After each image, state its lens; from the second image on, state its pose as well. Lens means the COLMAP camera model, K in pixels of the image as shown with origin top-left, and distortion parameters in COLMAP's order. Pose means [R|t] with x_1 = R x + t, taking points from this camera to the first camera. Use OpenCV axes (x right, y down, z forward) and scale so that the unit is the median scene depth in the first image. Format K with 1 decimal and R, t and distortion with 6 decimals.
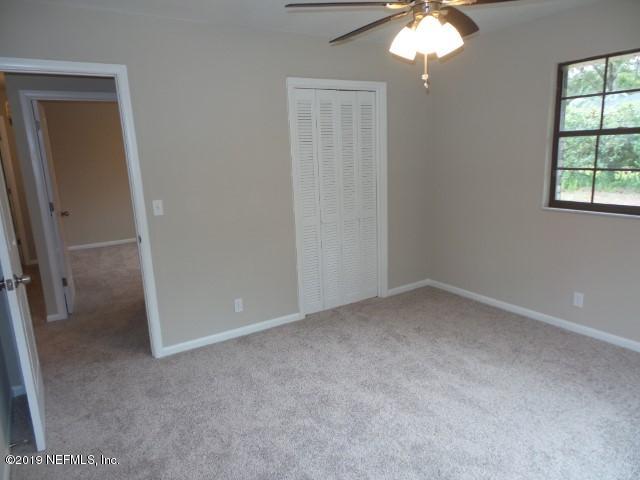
lens RADIAL K [[440.2, 0, 313.1], [0, 440.2, 242.4], [0, 0, 1]] dist [-0.000898, -0.000417]
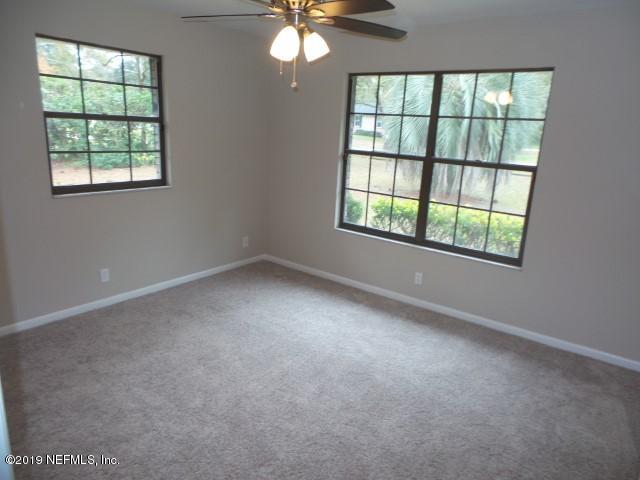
lens RADIAL K [[440.2, 0, 319.6], [0, 440.2, 246.1], [0, 0, 1]] dist [-0.000898, -0.000417]
pose [[-0.357837, -0.214430, 0.908830, -0.533319], [0.162644, 0.944087, 0.286787, -0.157674], [-0.919511, 0.250439, -0.302953, 0.829450]]
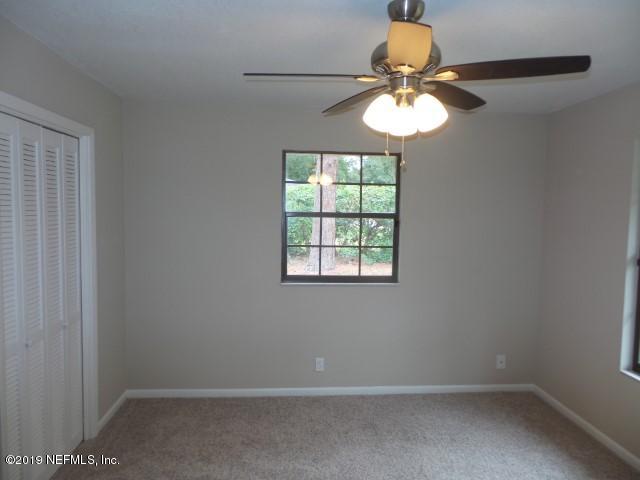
lens RADIAL K [[440.2, 0, 317.5], [0, 440.2, 242.5], [0, 0, 1]] dist [-0.000898, -0.000417]
pose [[0.468642, -0.005233, 0.883373, -0.356759], [0.149757, 0.985979, -0.073608, -0.088223], [-0.870602, 0.166787, 0.462854, 0.453588]]
